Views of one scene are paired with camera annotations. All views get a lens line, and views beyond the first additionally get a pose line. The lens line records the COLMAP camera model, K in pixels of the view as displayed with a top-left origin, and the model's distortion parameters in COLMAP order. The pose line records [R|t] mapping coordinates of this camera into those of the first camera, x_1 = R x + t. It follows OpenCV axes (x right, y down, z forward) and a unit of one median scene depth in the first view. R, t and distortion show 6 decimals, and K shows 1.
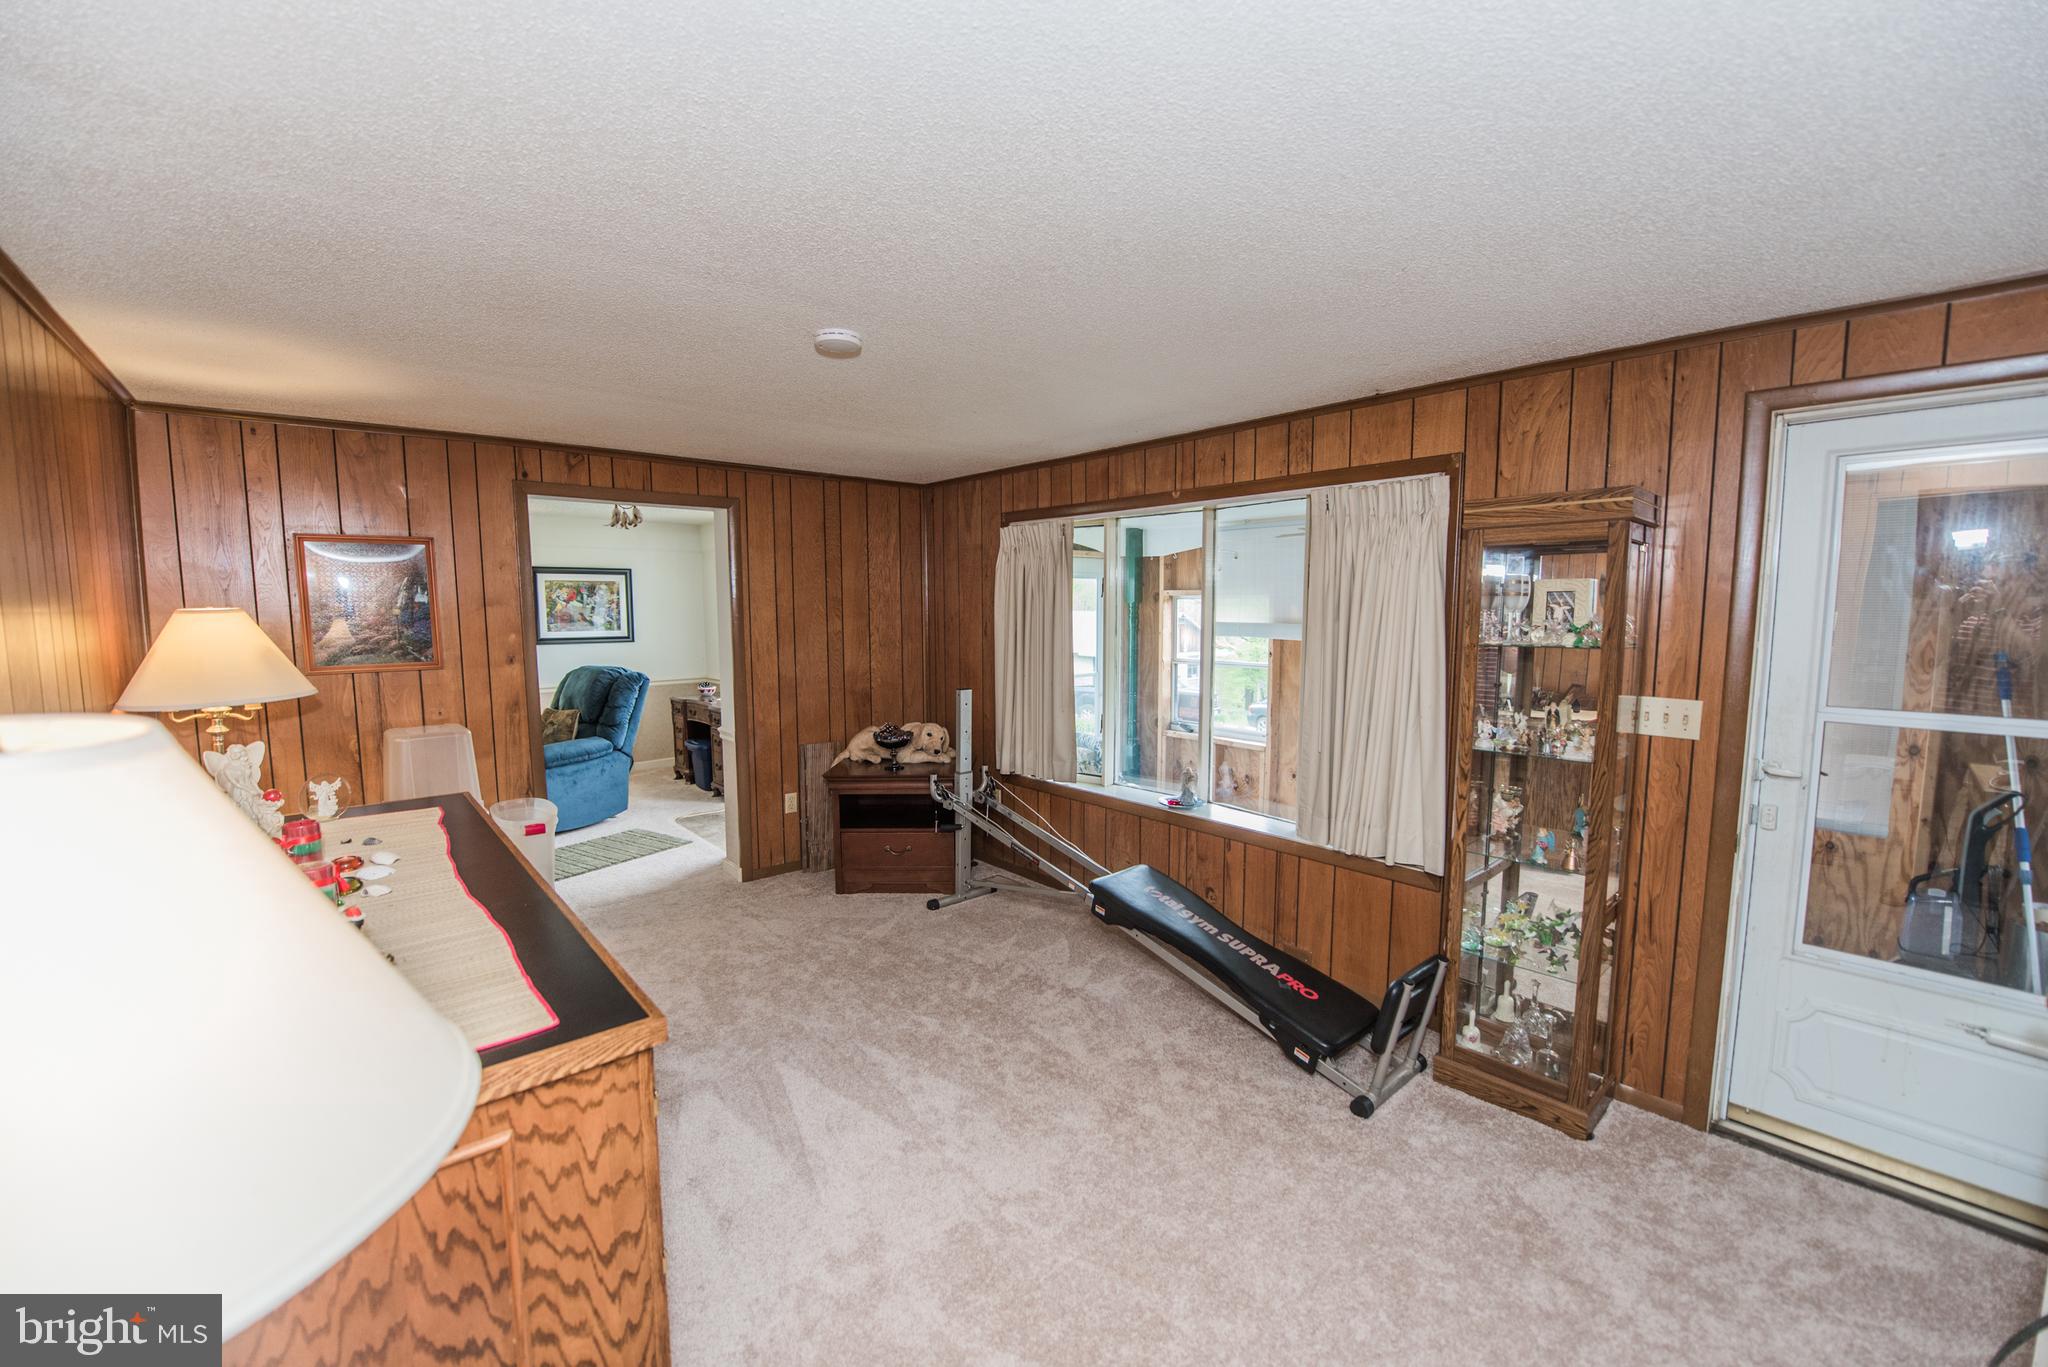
lens RADIAL K [[814.8, 0, 1020.3], [0, 814.8, 683.2], [0, 0, 1]] dist [-0.013415, -0.003817]
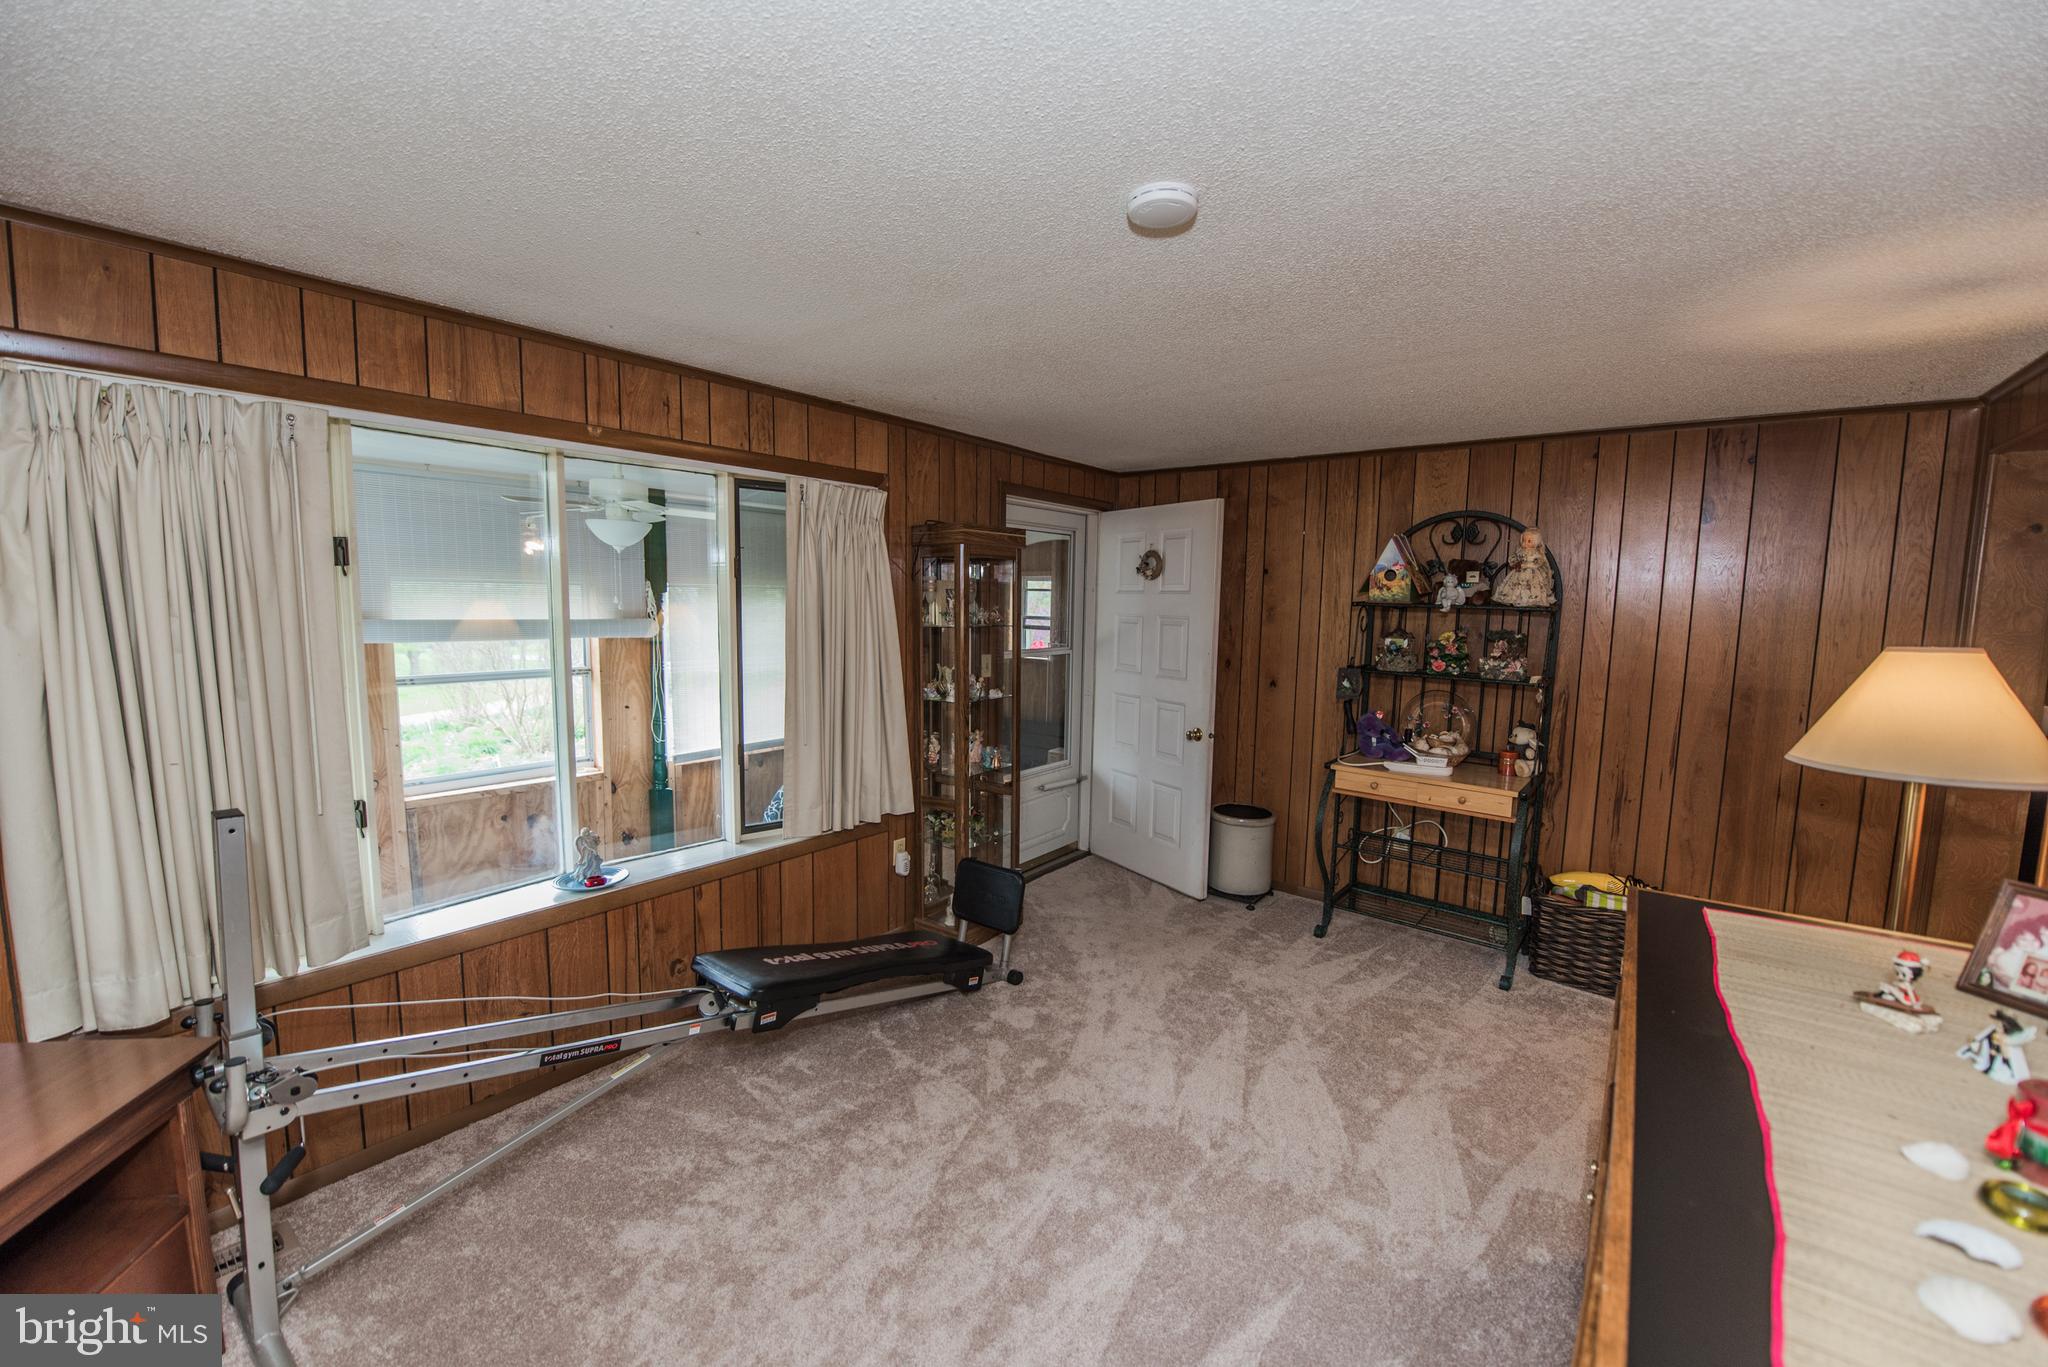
lens RADIAL K [[814.8, 0, 1020.3], [0, 814.8, 683.2], [0, 0, 1]] dist [-0.013415, -0.003817]
pose [[-0.196709, -0.101345, 0.975210, -0.620052], [0.080218, 0.989645, 0.119026, -0.083933], [-0.977175, 0.101642, -0.186542, 0.888008]]
